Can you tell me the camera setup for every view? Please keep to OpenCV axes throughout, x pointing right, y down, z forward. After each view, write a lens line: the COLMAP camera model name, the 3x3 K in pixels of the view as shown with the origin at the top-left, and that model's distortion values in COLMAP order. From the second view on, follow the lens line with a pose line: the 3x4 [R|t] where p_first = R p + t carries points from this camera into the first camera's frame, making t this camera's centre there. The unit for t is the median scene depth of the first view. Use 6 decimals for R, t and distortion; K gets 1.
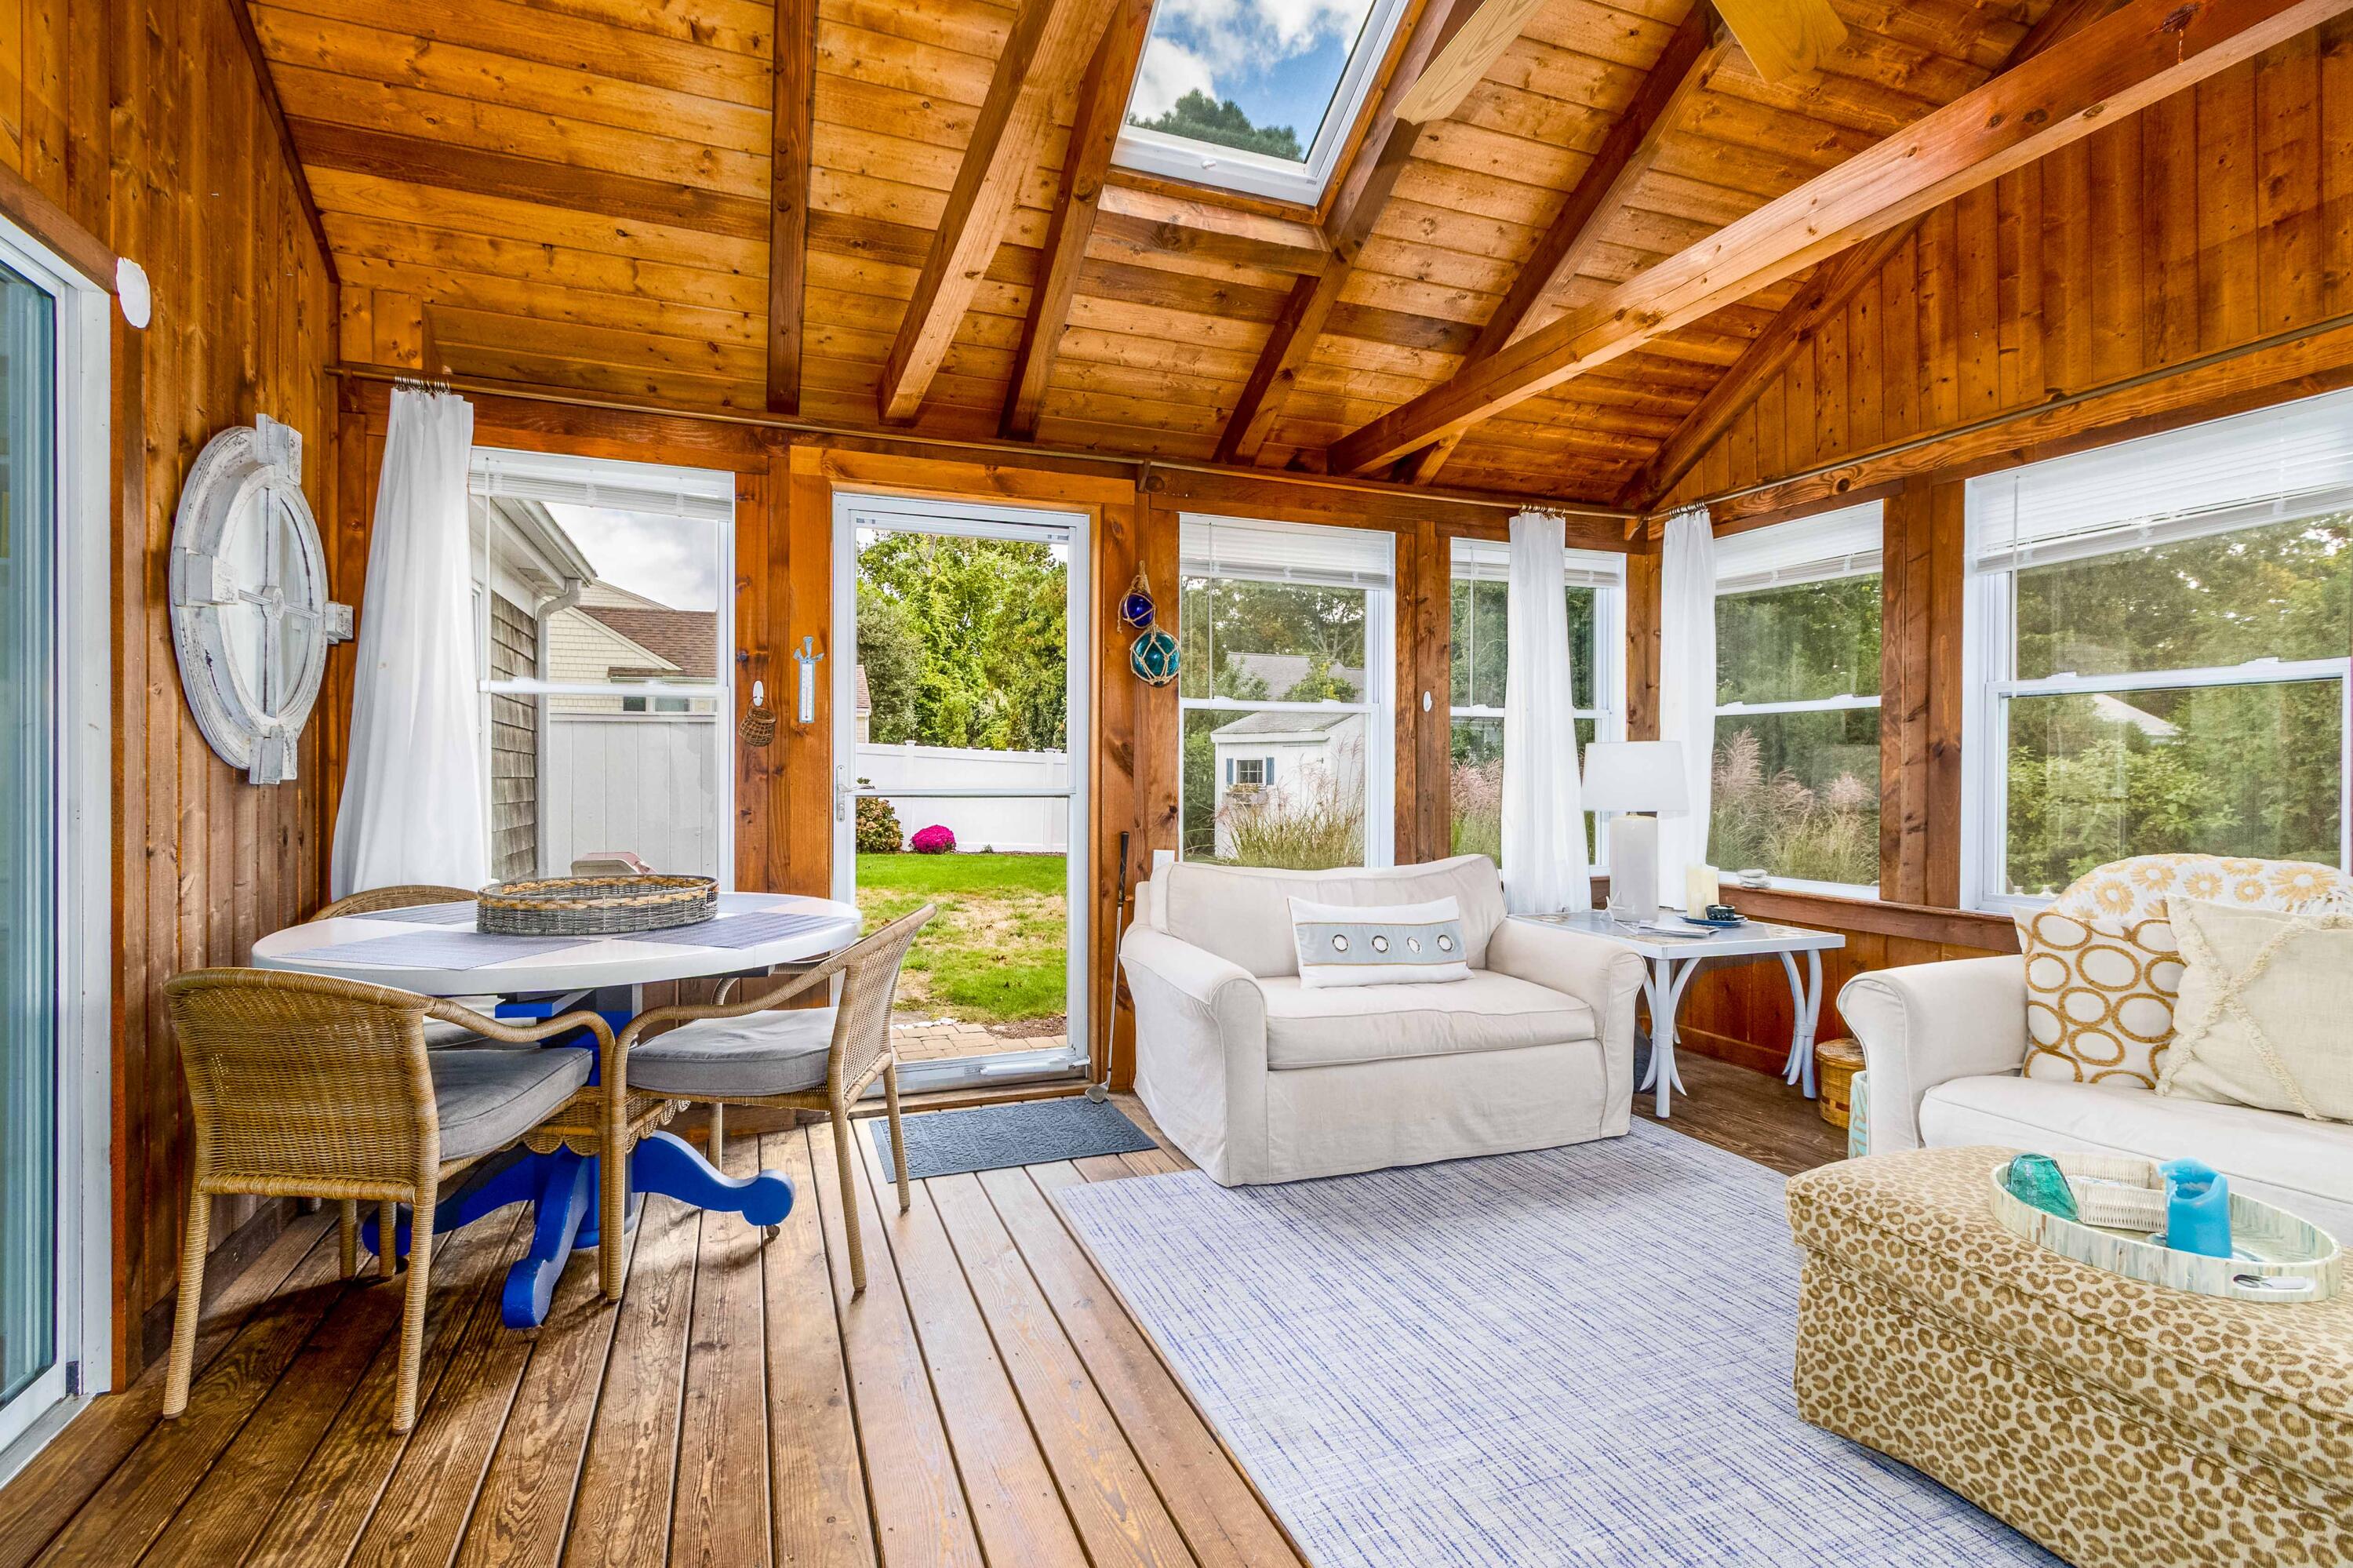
lens RADIAL K [[1085.5, 0, 1176.4], [0, 1085.5, 767.3], [0, 0, 1]] dist [0.002479, -0.000265]
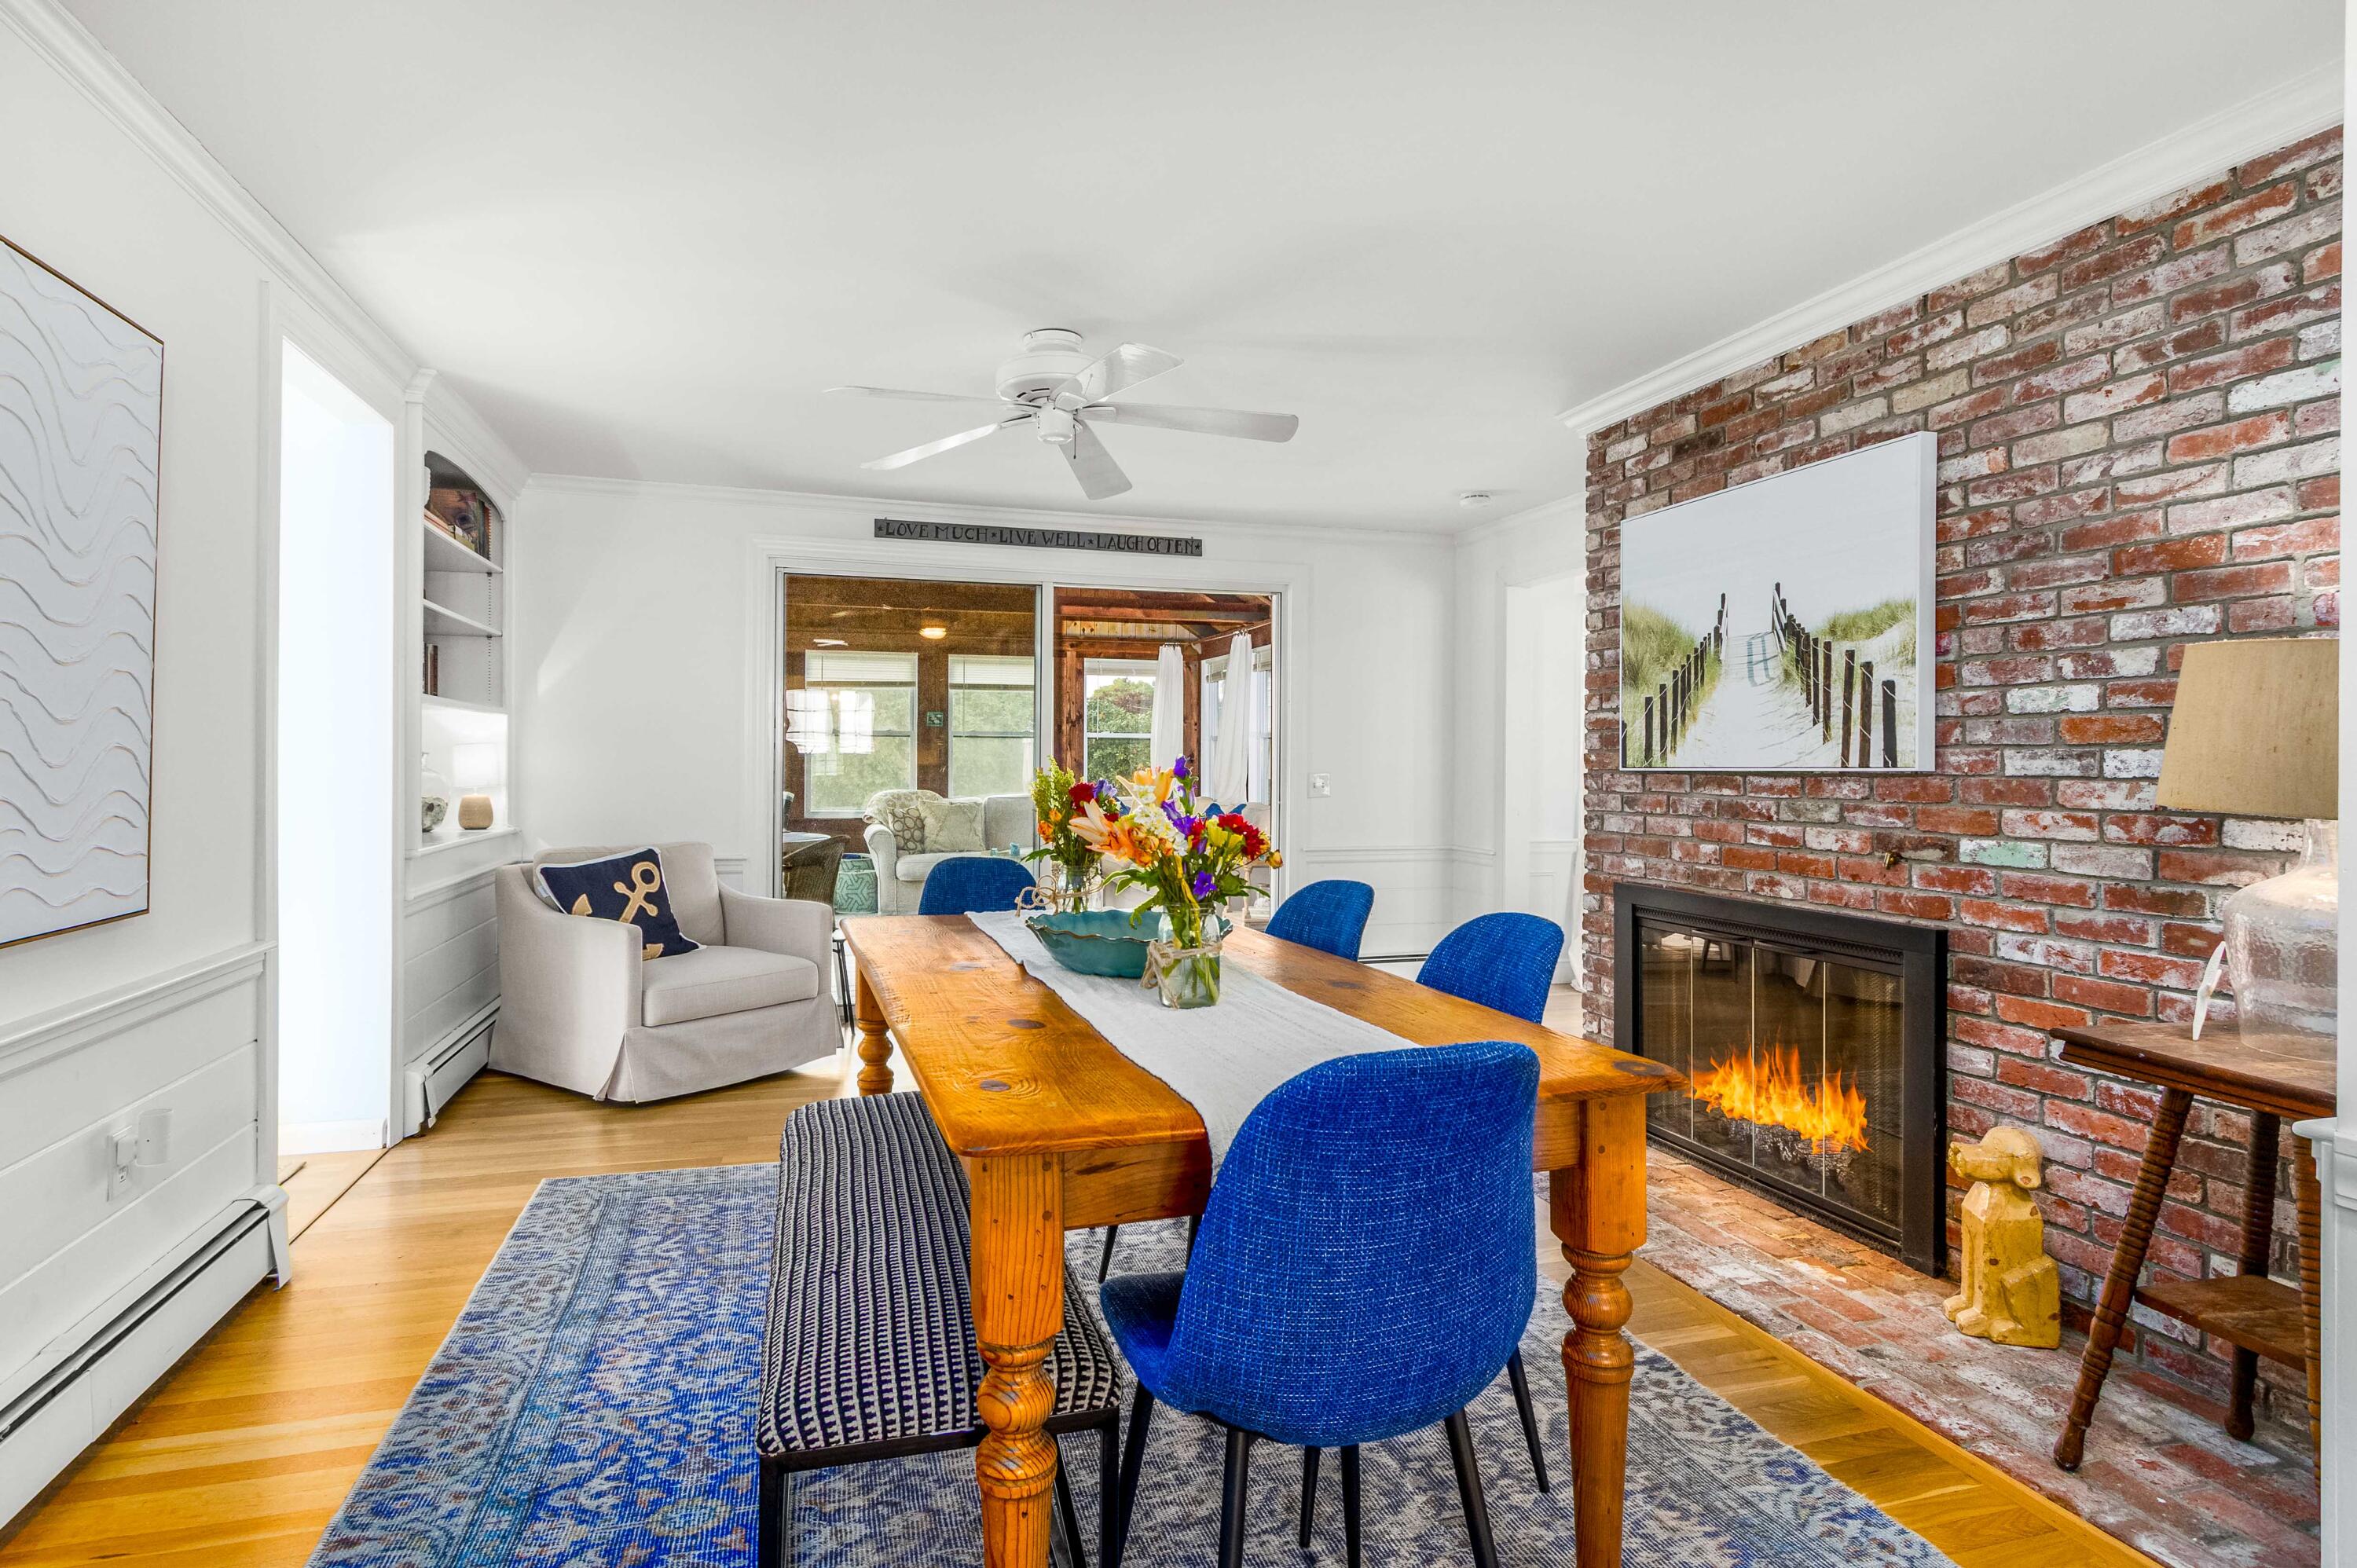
lens RADIAL K [[1190.0, 0, 1174.3], [0, 1190.0, 762.0], [0, 0, 1]] dist [-0.000003, -0.000004]
pose [[0.053463, 0.001717, 0.998568, -1.895654], [-0.007273, 0.999973, -0.001330, -0.003675], [-0.998543, -0.007191, 0.053474, -0.016236]]
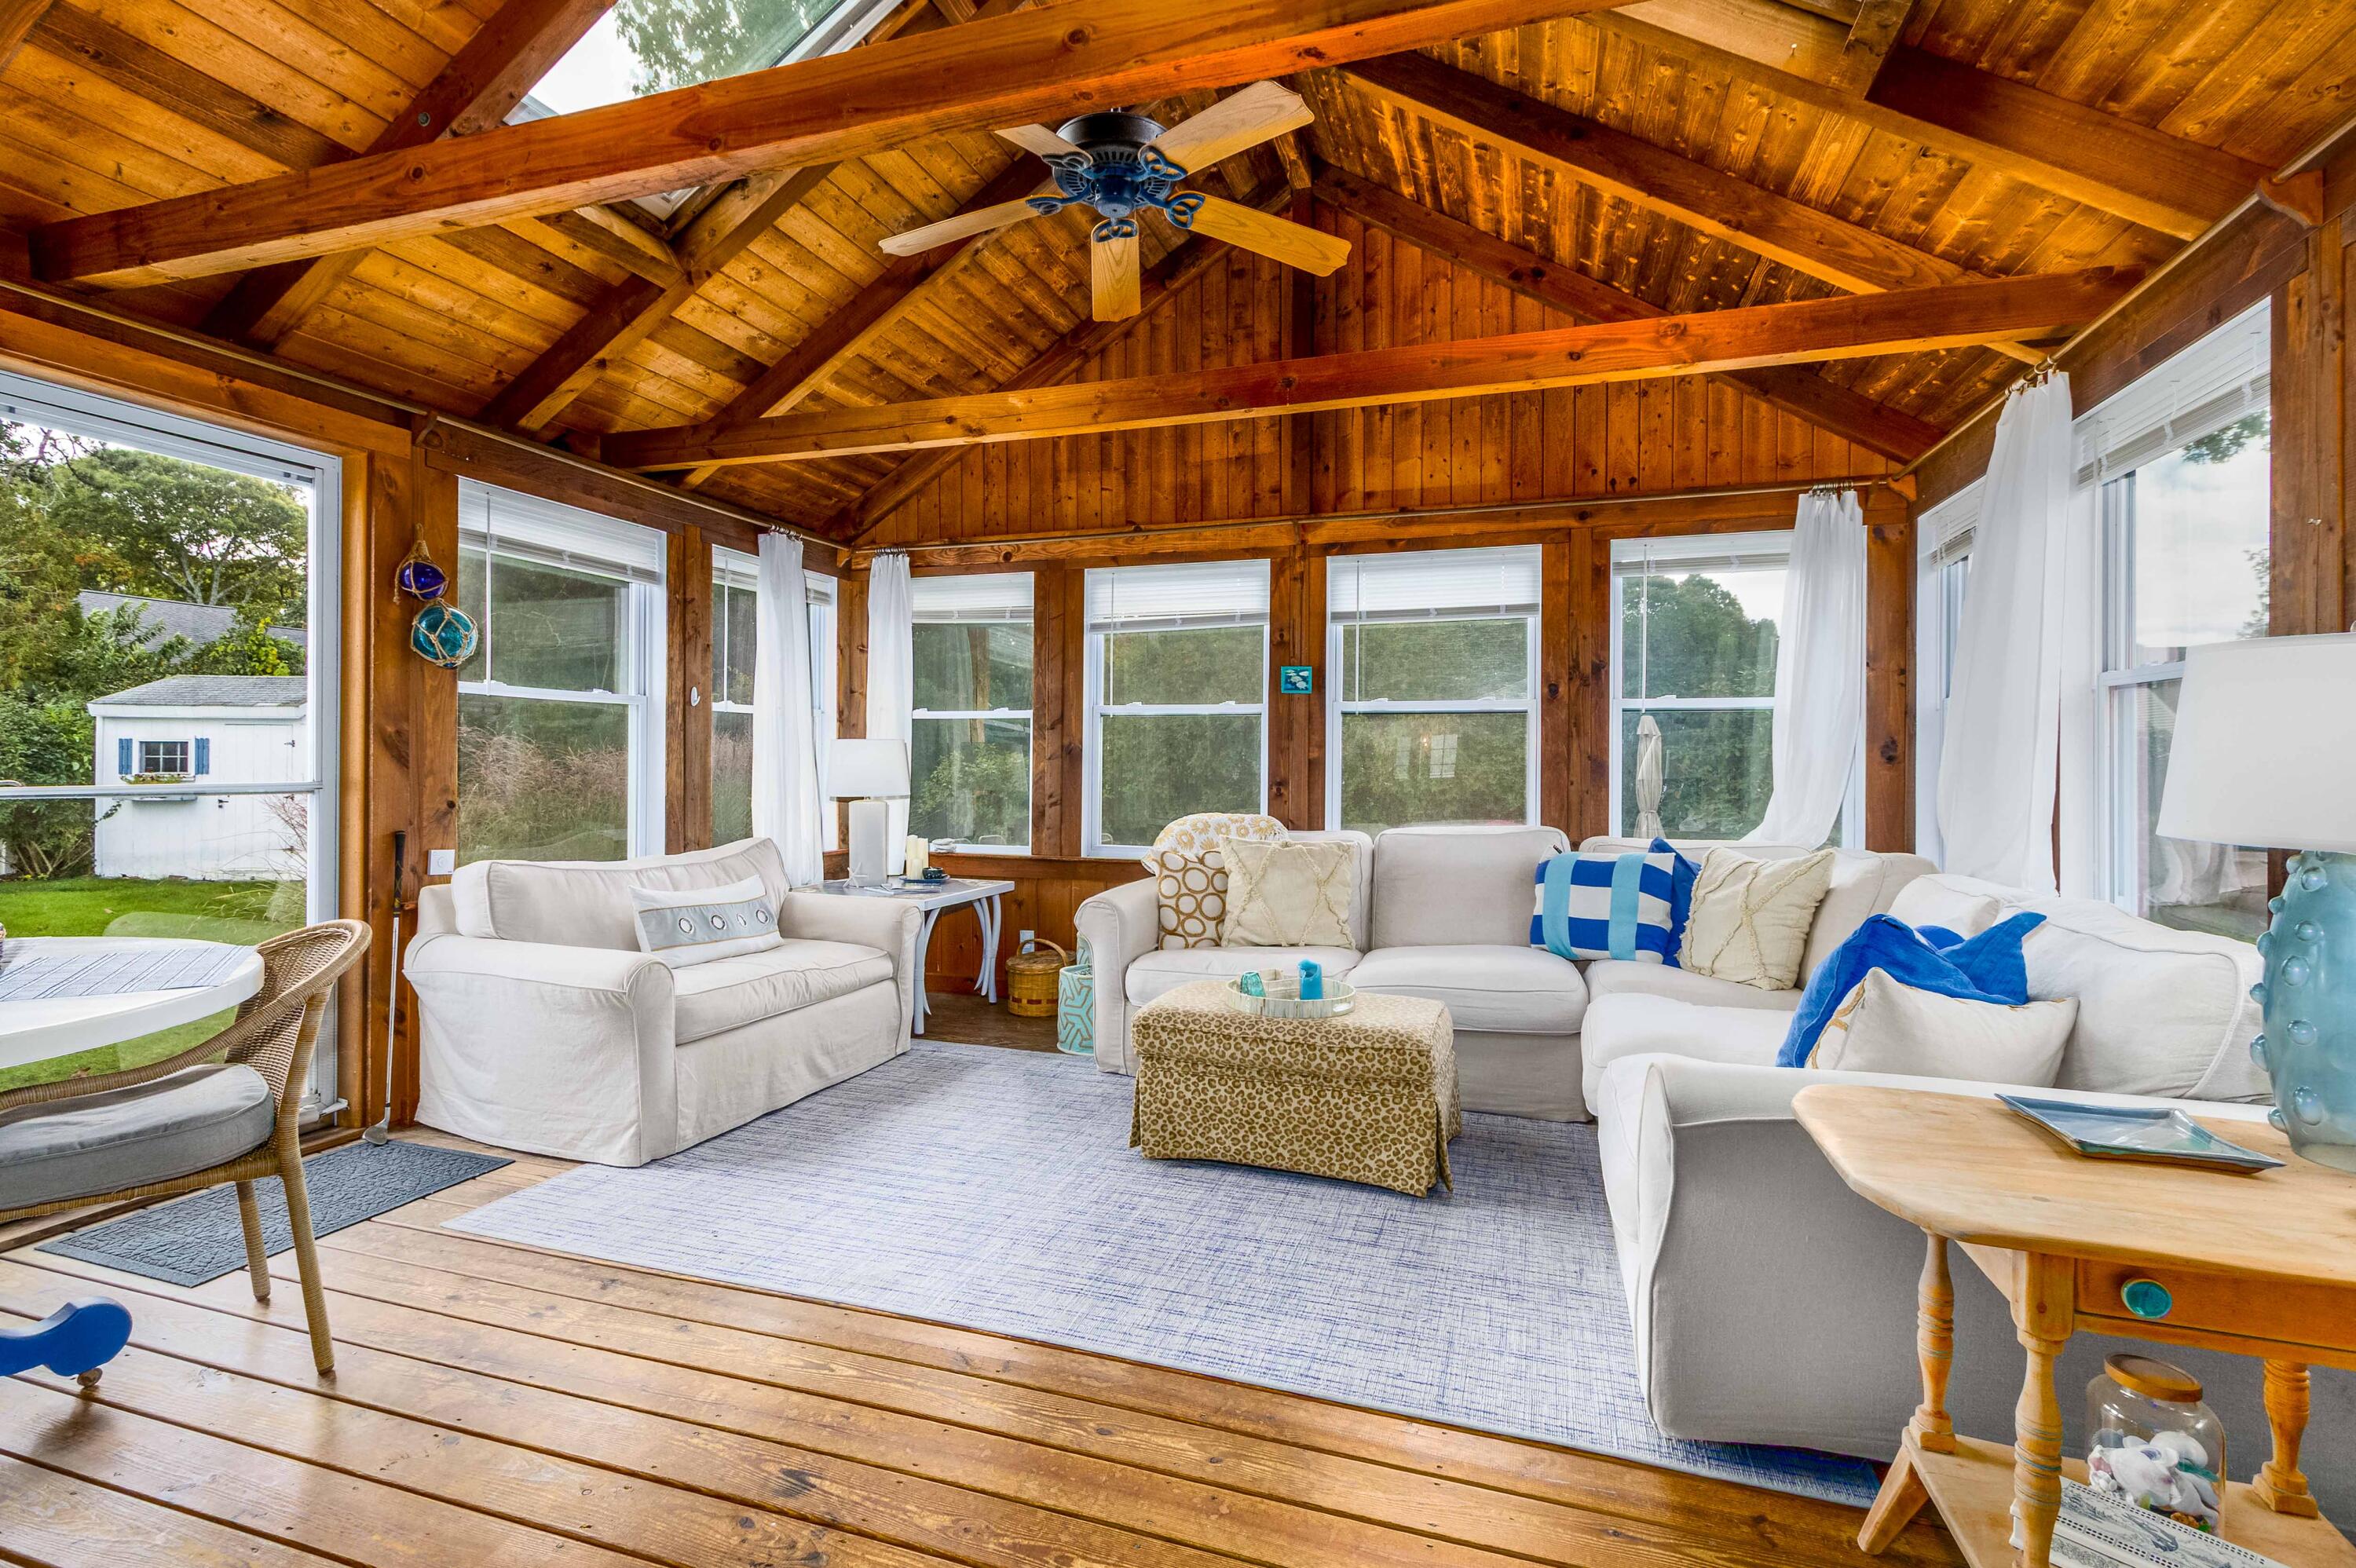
lens RADIAL K [[1107.2, 0, 1159.1], [0, 1107.2, 755.8], [0, 0, 1]] dist [0.002150, -0.000956]
pose [[0.630631, 0.007505, 0.776046, -0.362689], [-0.009116, 0.999956, -0.002263, -0.005220], [-0.776029, -0.005647, 0.630672, -0.038345]]
